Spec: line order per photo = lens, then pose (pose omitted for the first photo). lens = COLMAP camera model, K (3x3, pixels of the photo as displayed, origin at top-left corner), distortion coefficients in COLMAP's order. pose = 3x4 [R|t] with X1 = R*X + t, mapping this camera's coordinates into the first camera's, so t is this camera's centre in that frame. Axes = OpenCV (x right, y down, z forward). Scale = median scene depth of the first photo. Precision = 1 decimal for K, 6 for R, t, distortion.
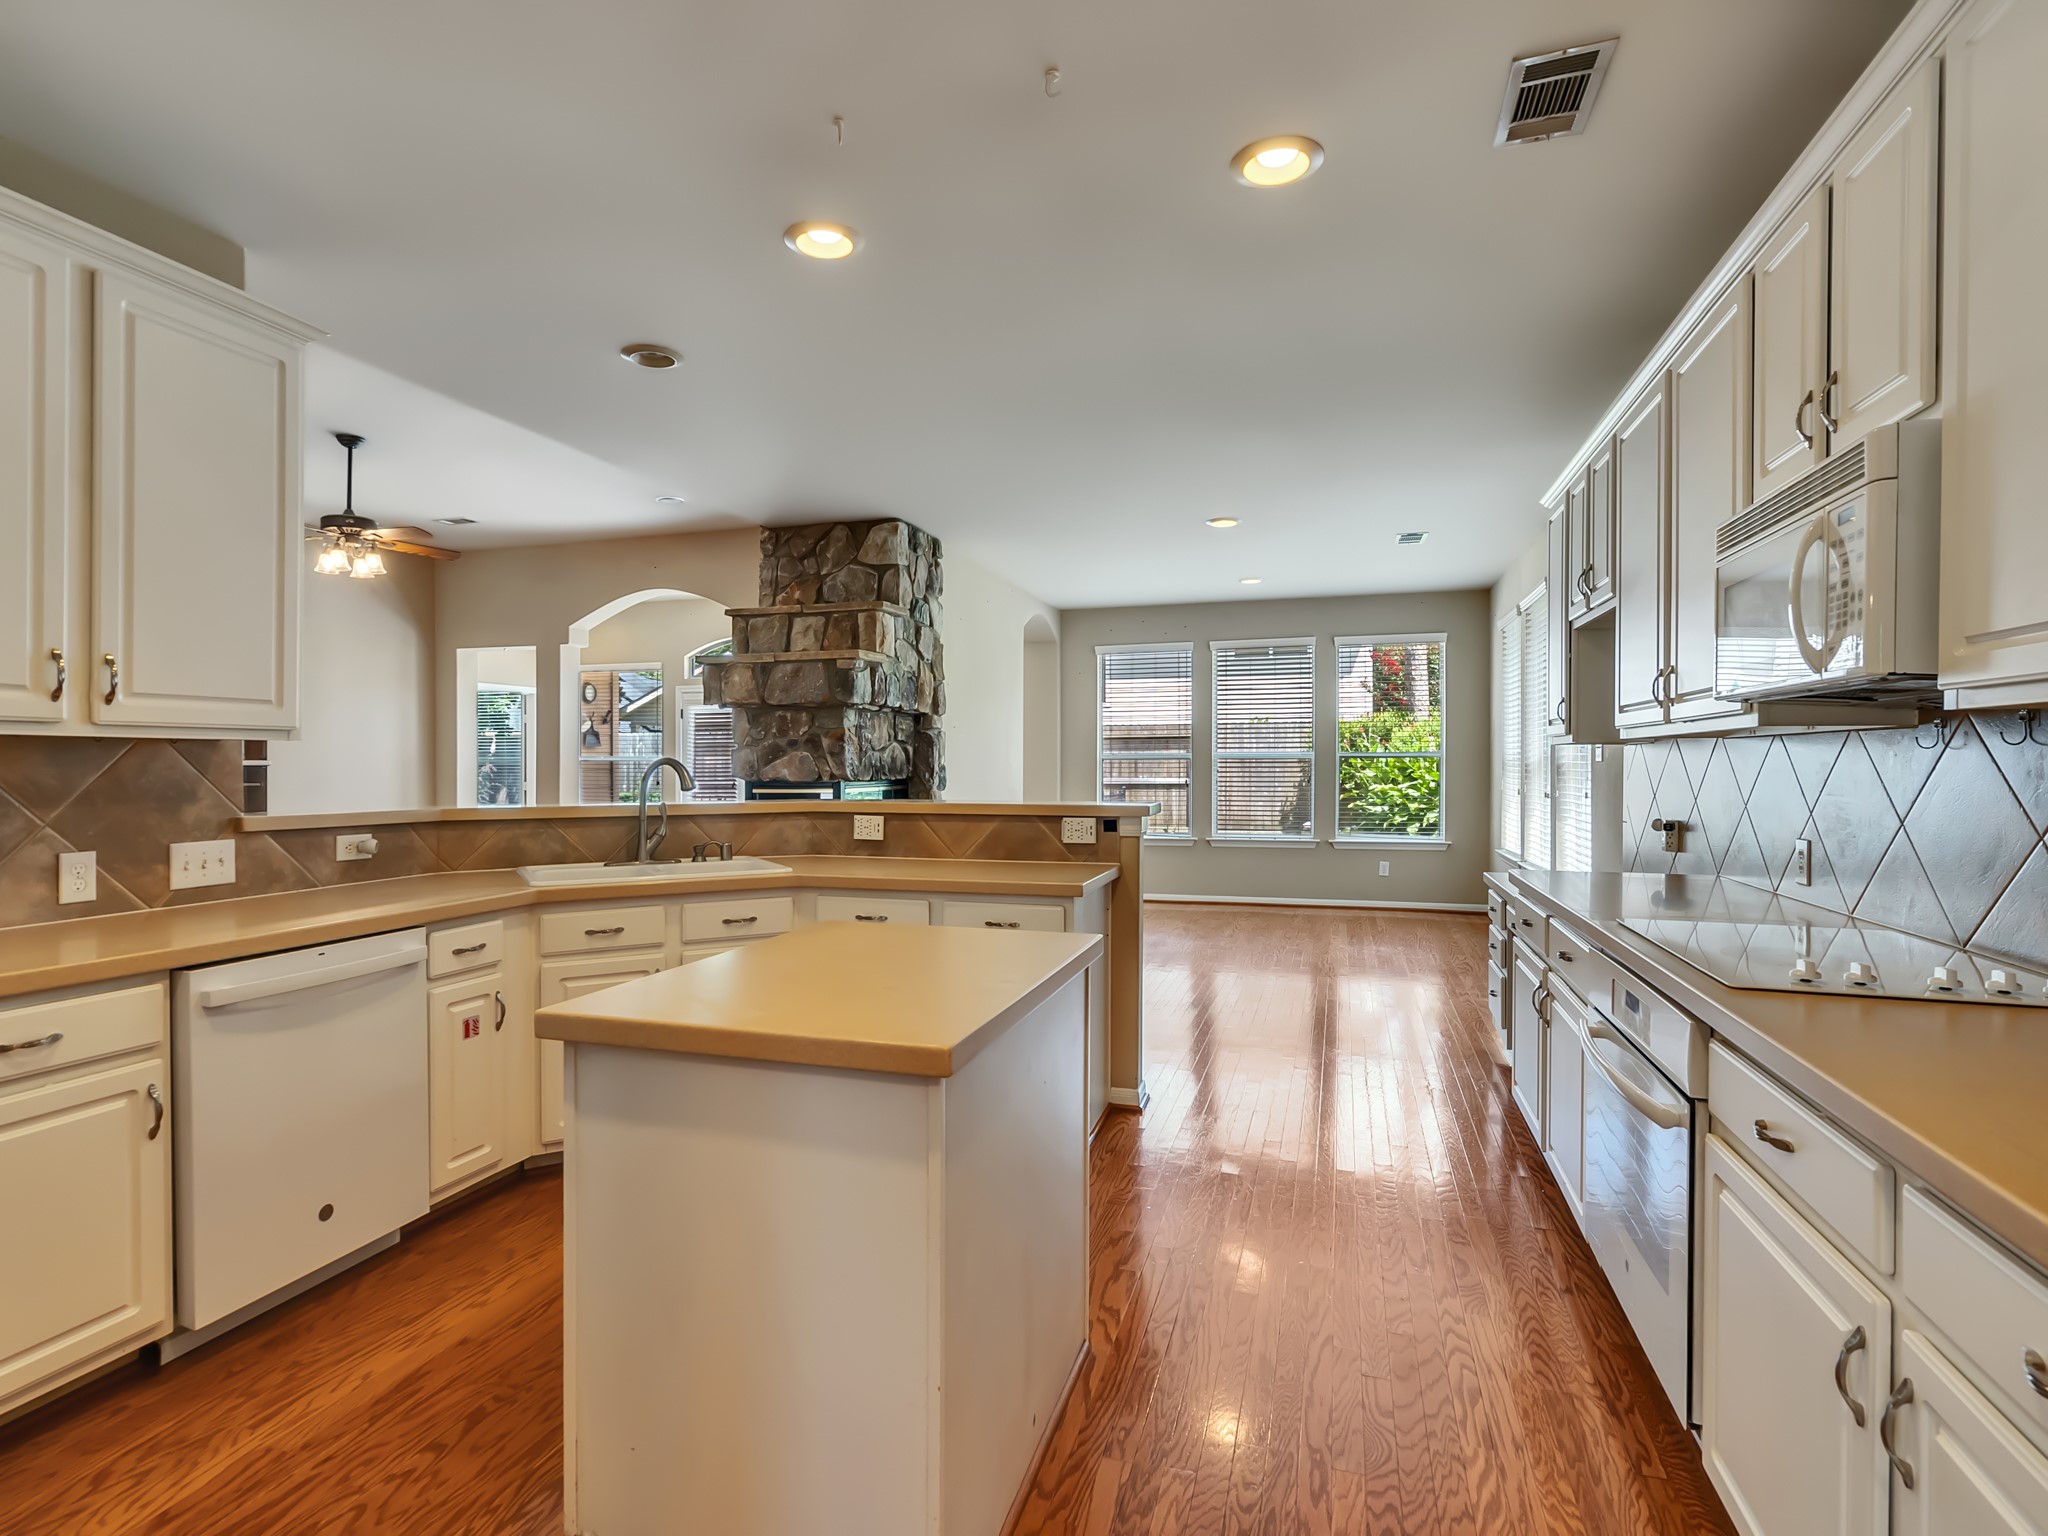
lens RADIAL K [[1046.6, 0, 1009.0], [0, 1046.6, 759.8], [0, 0, 1]] dist [-0.006644, 0.003891]
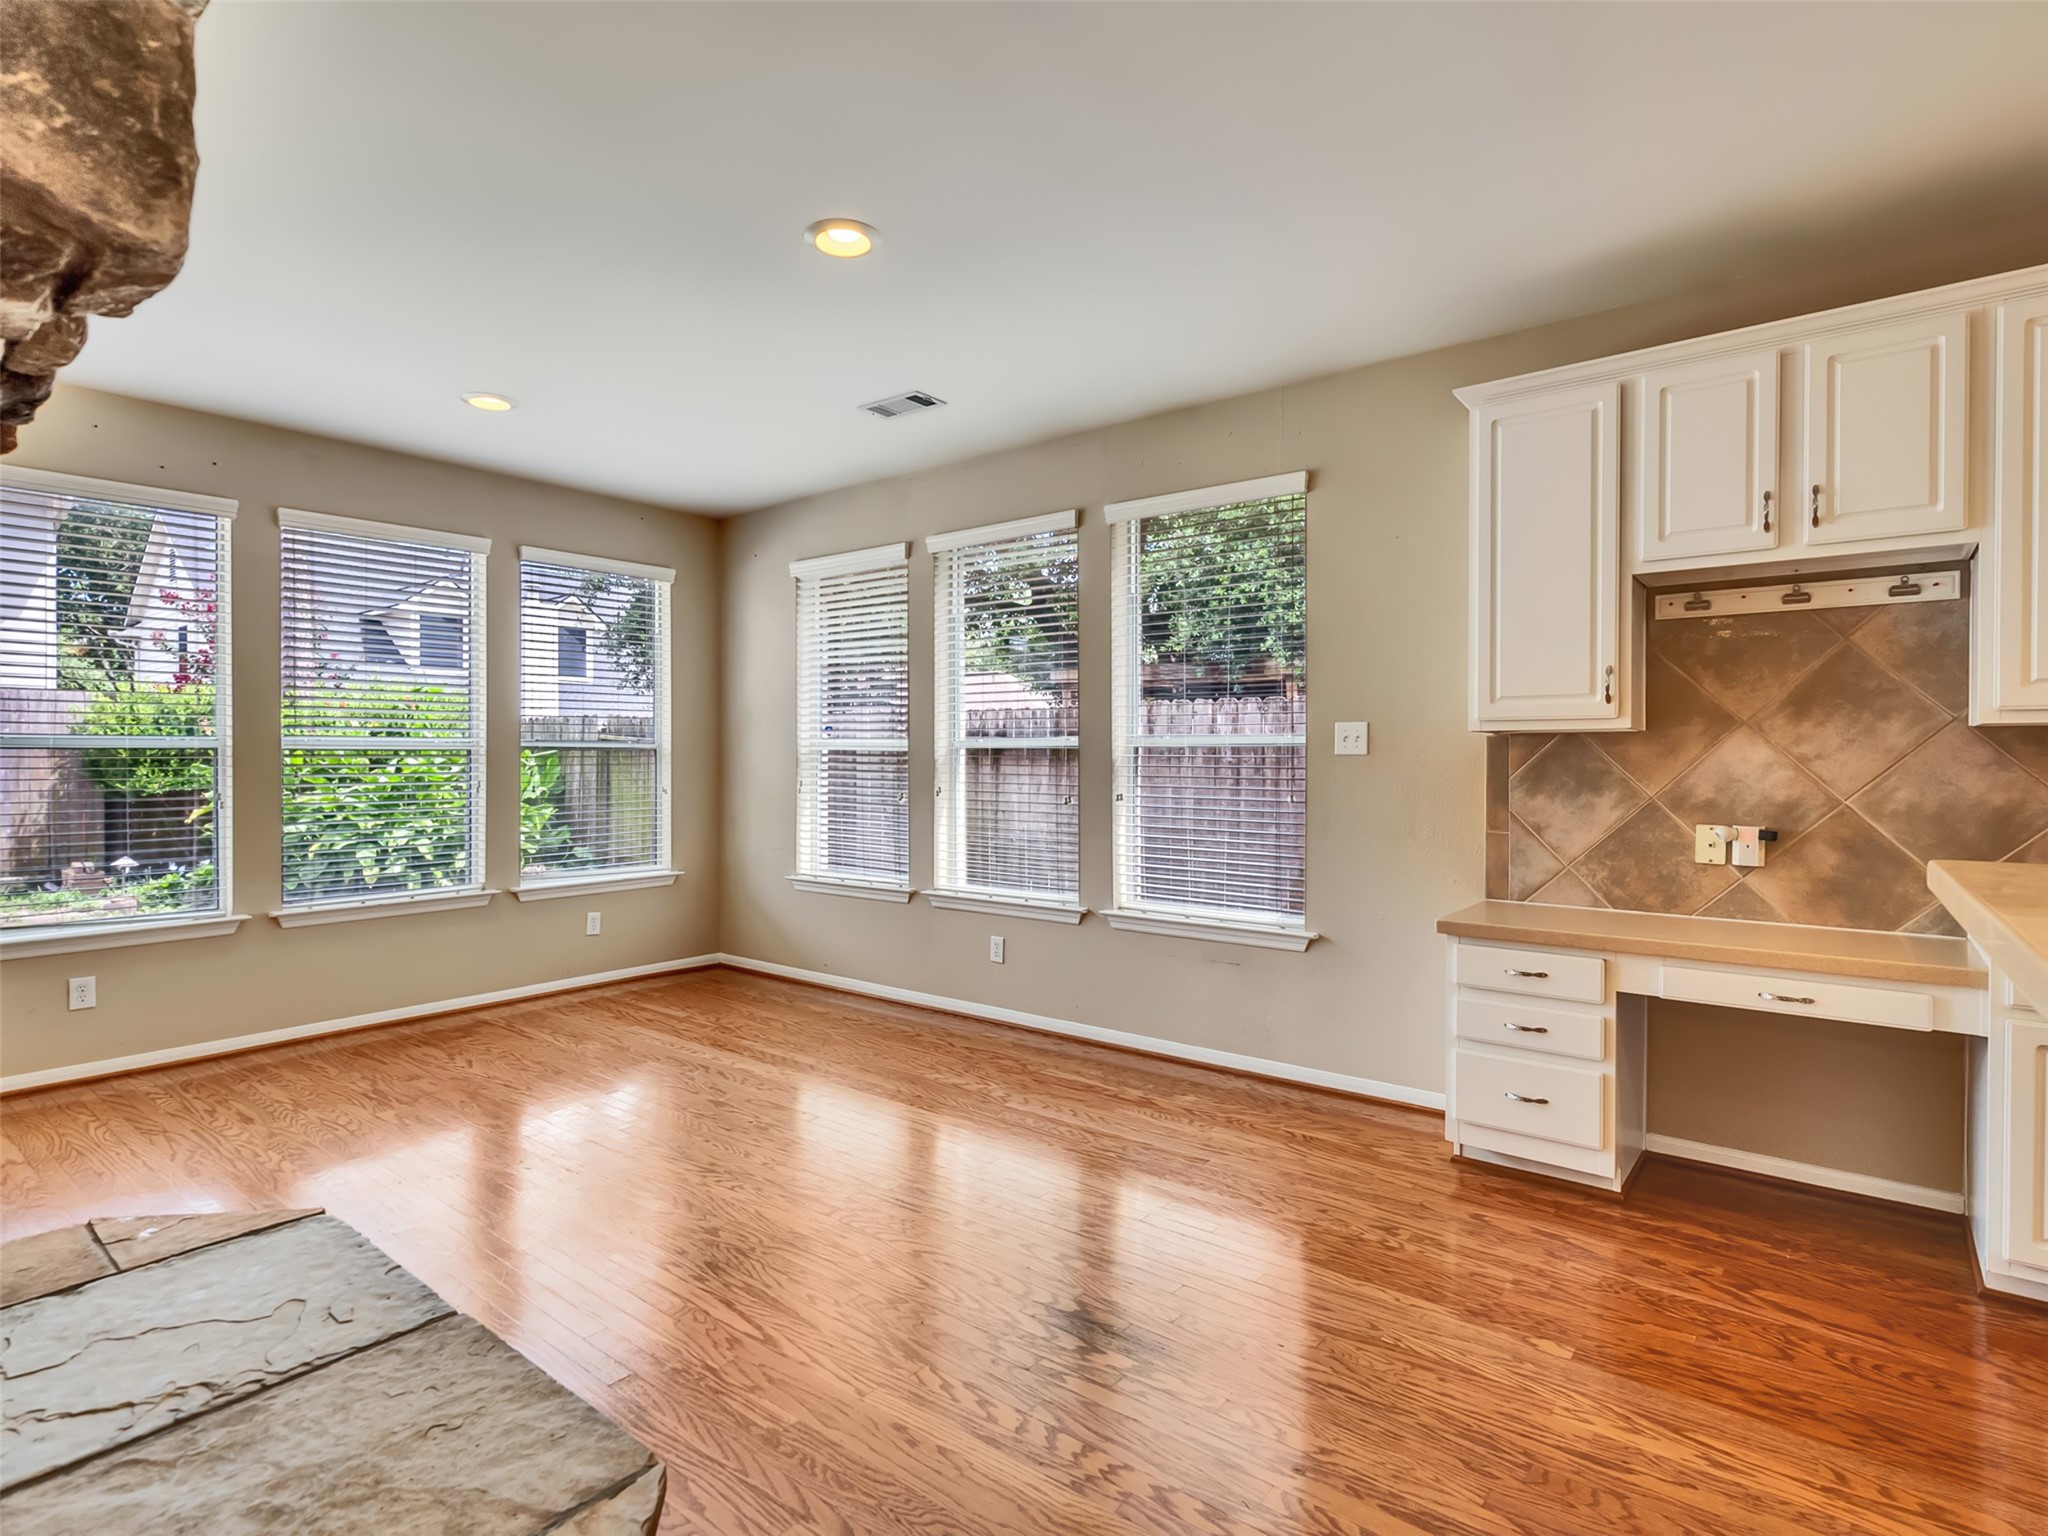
lens RADIAL K [[1046.6, 0, 1008.4], [0, 1046.6, 773.9], [0, 0, 1]] dist [-0.006644, 0.003891]
pose [[0.365484, -0.010687, 0.930756, -0.210541], [-0.004184, 0.999905, 0.013124, 0.005050], [-0.930808, -0.008691, 0.365404, 0.800532]]
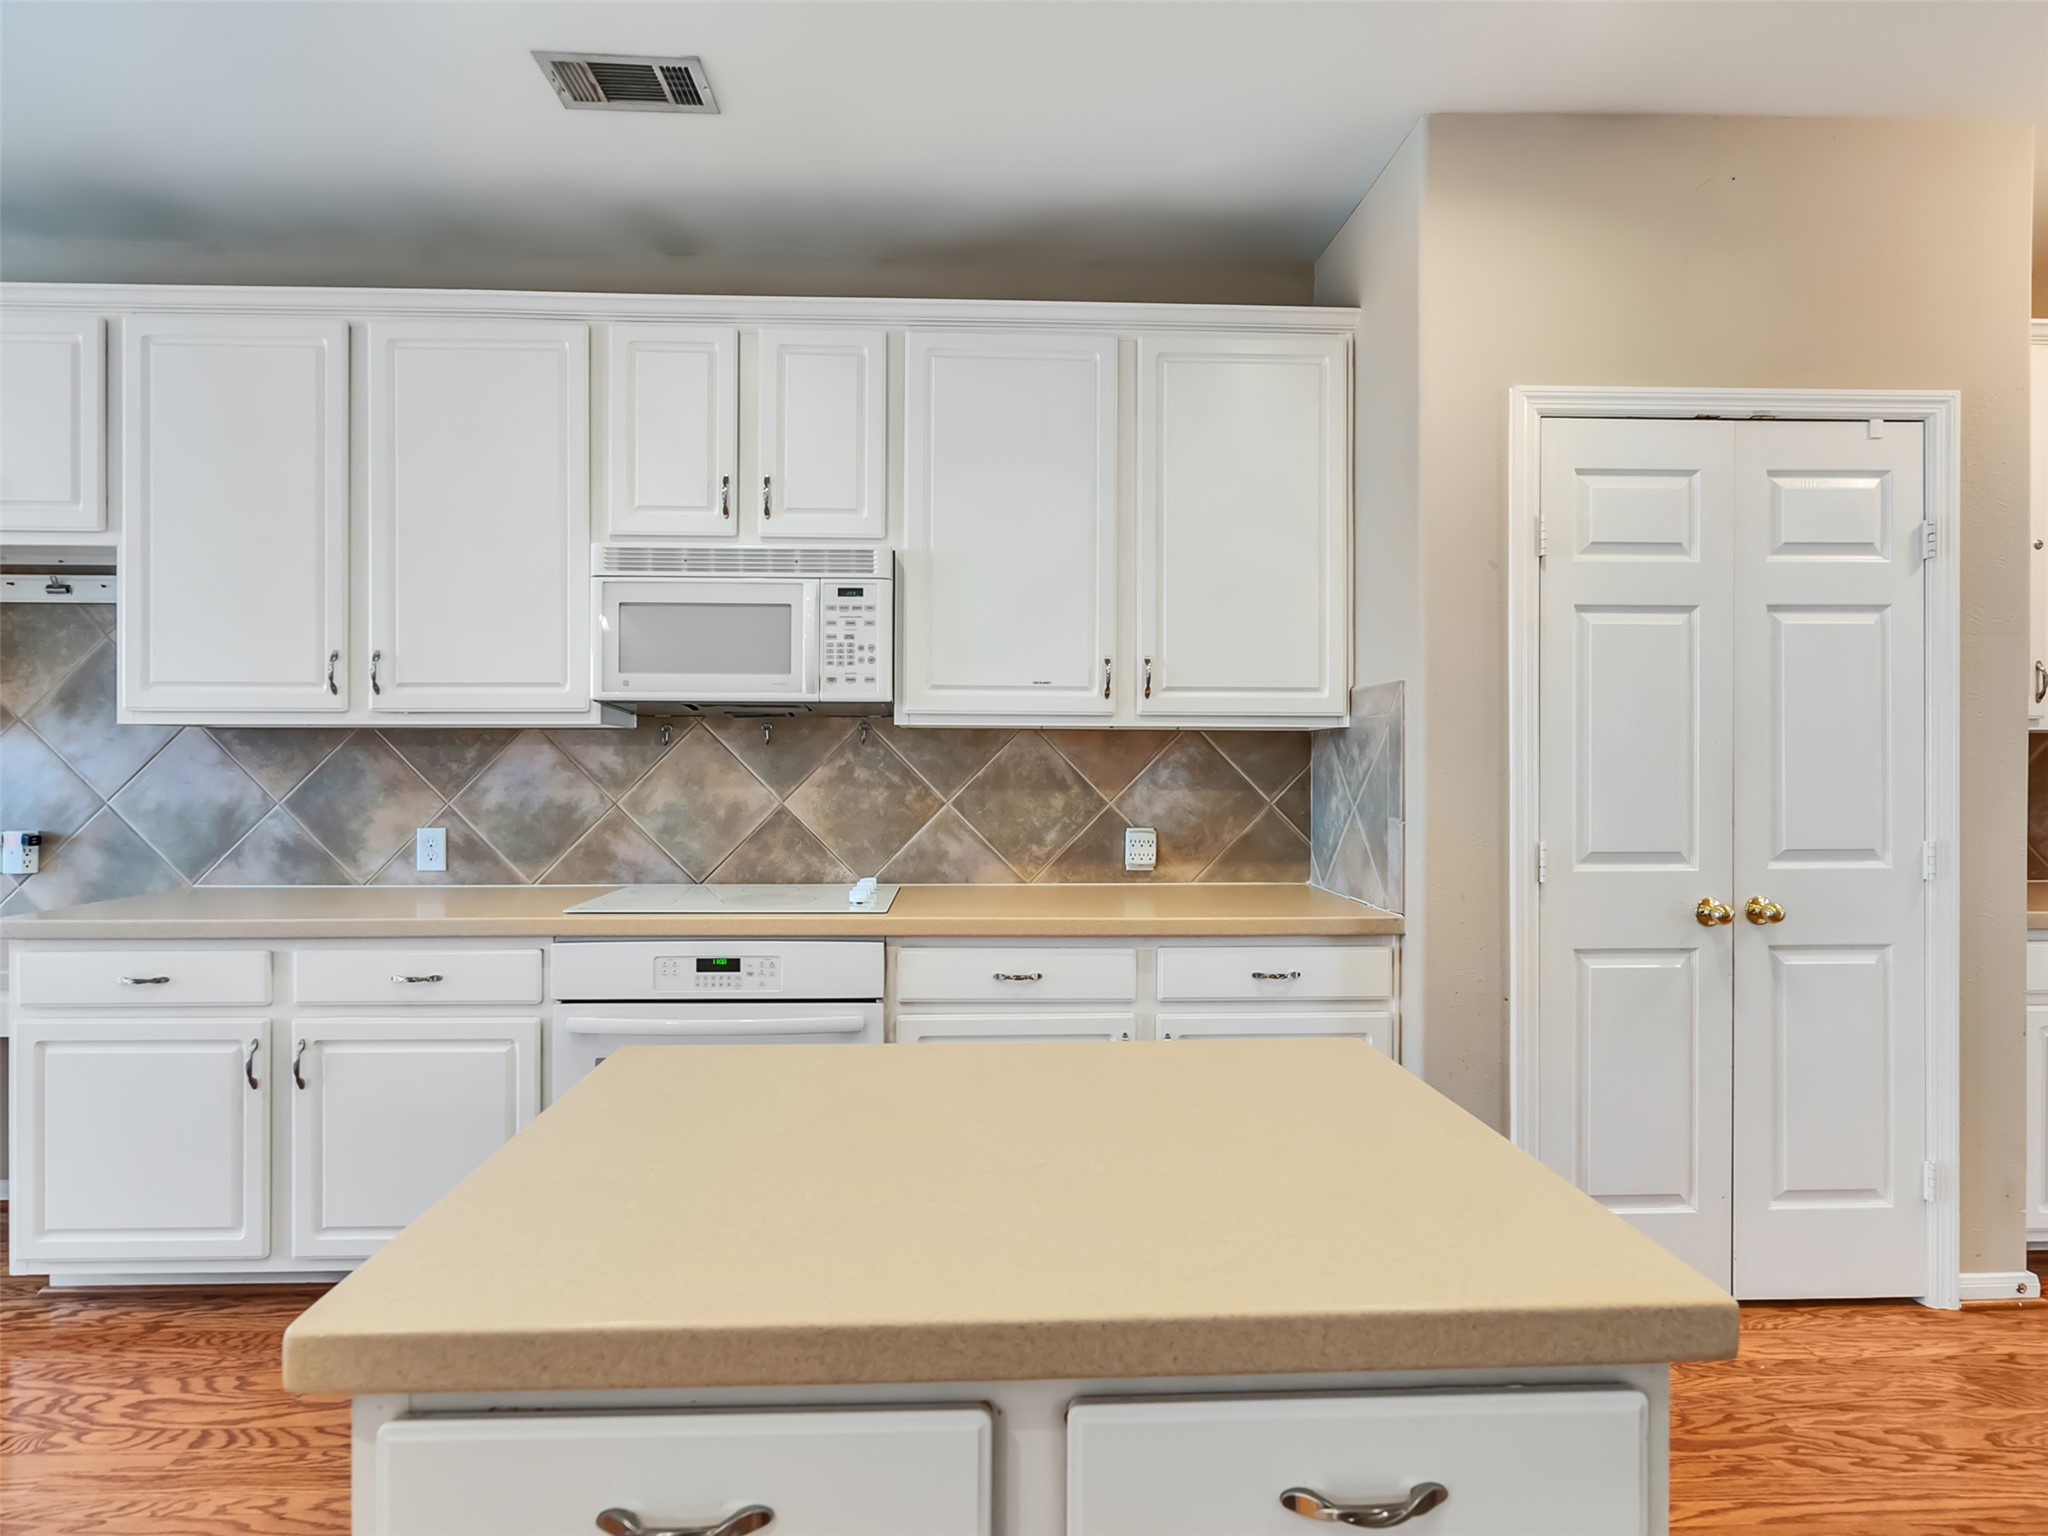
lens RADIAL K [[1046.6, 0, 1003.4], [0, 1046.6, 765.7], [0, 0, 1]] dist [-0.006644, 0.003891]
pose [[-0.337209, -0.003368, 0.941424, -0.200730], [-0.002487, 0.999993, 0.002686, 0.003771], [-0.941426, -0.001436, -0.337215, 0.381394]]
